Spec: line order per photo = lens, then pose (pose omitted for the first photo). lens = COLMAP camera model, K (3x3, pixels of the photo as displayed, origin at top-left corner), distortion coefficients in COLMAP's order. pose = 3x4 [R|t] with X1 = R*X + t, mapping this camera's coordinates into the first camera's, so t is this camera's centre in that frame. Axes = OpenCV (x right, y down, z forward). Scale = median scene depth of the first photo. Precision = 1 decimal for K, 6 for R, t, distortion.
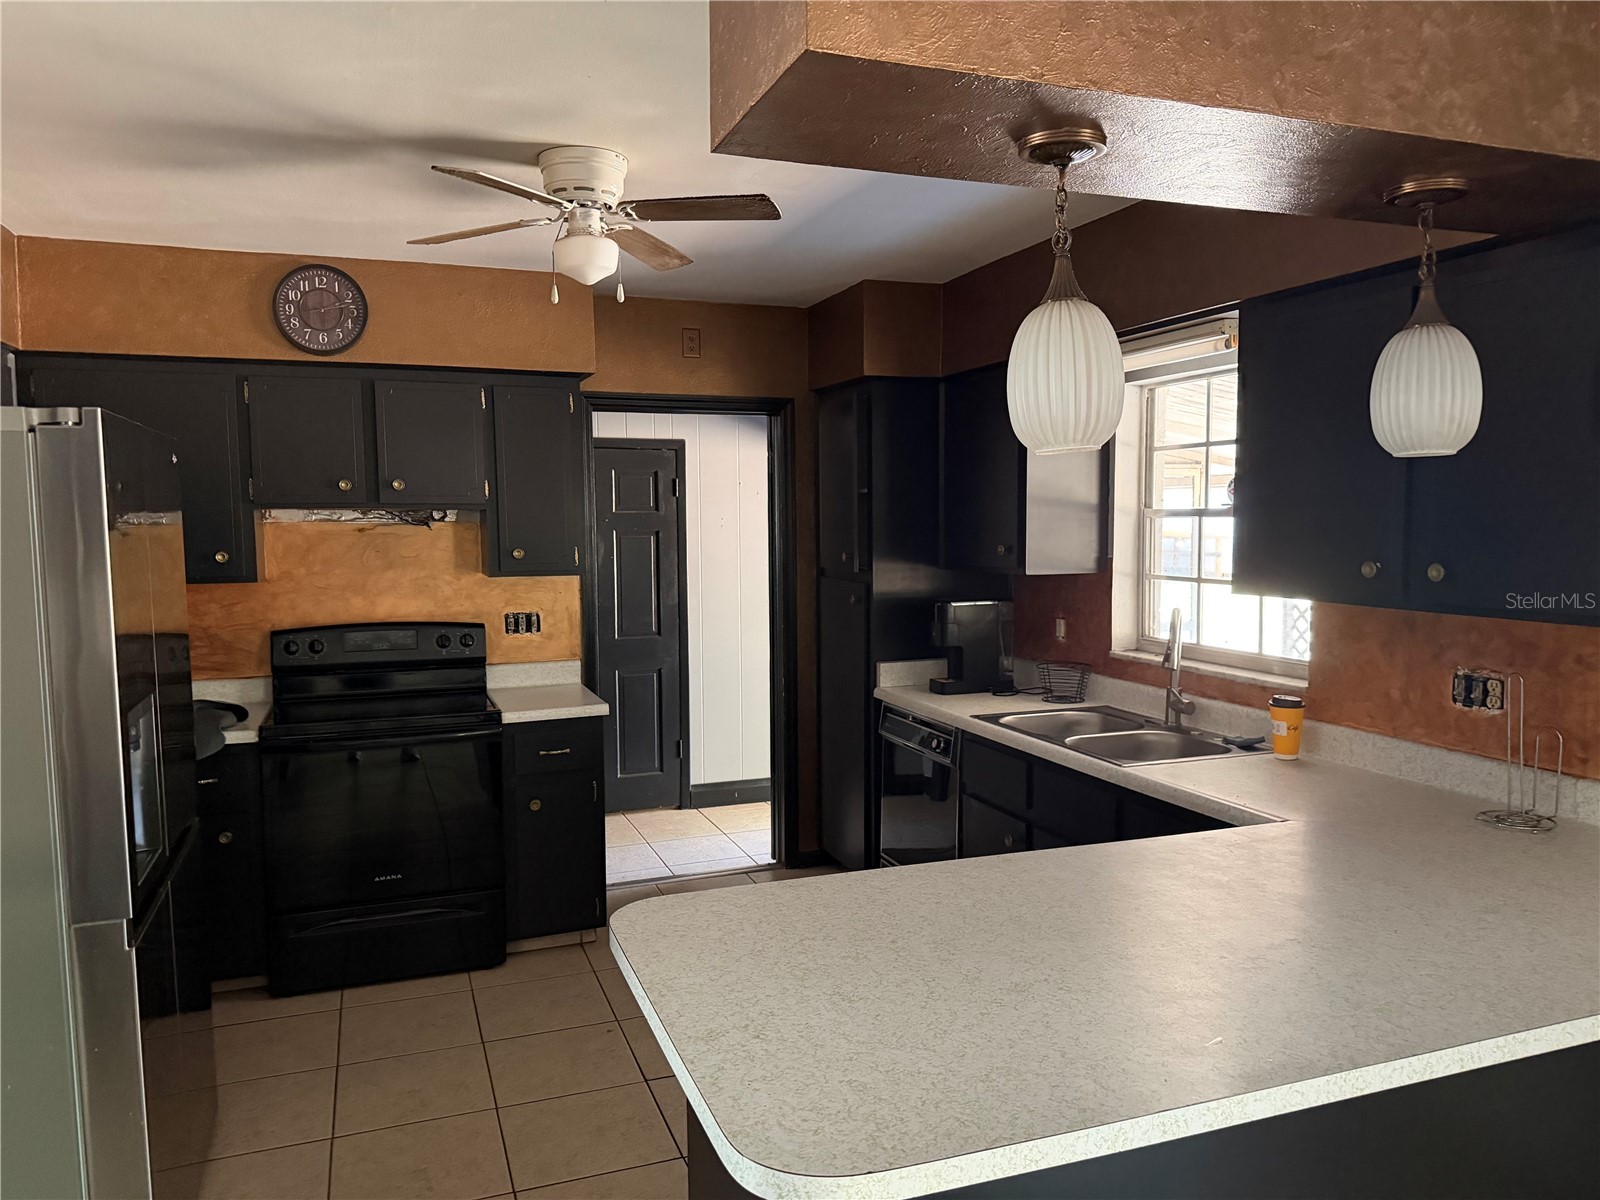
lens RADIAL K [[1108.8, 0, 805.3], [0, 1108.8, 609.7], [0, 0, 1]] dist [0.009030, -0.008152]
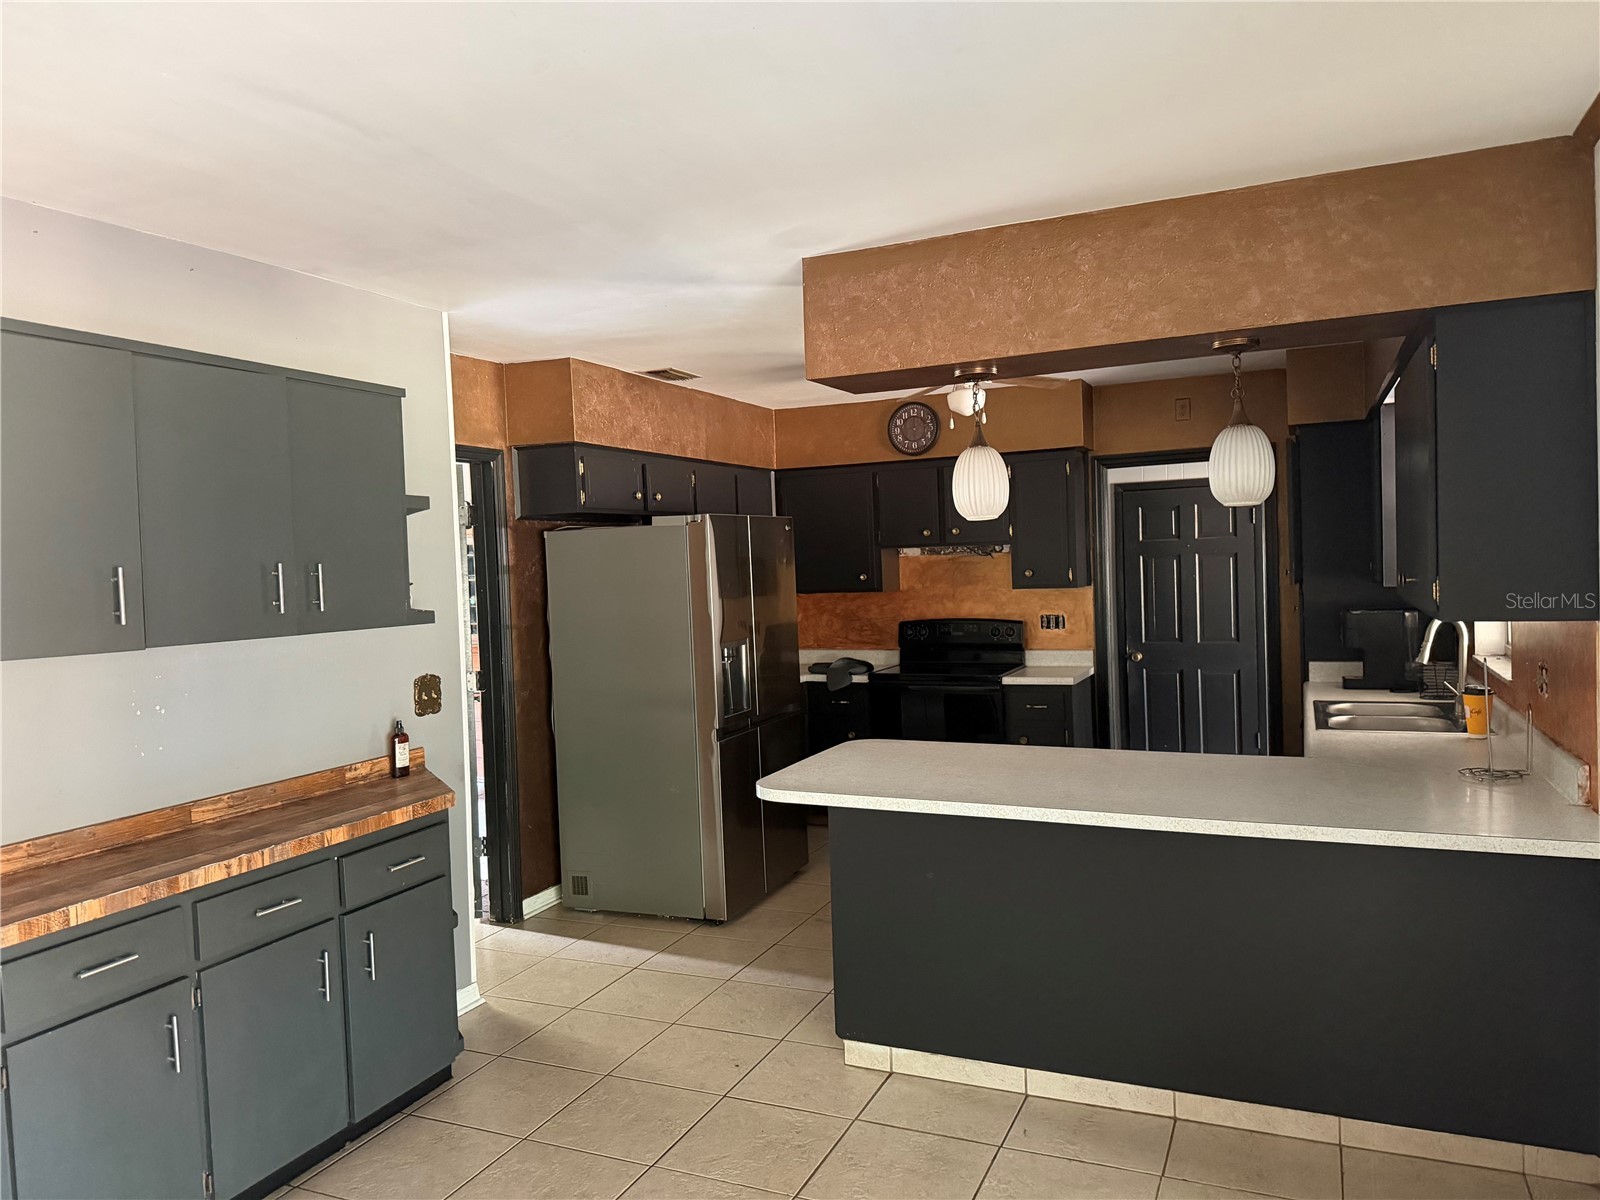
lens RADIAL K [[1108.8, 0, 794.8], [0, 1108.8, 596.7], [0, 0, 1]] dist [0.009030, -0.008152]
pose [[0.705717, 0.005019, -0.708476, 0.544754], [-0.029964, 0.999292, -0.022768, 0.022902], [0.707860, 0.037296, 0.705367, -0.257927]]
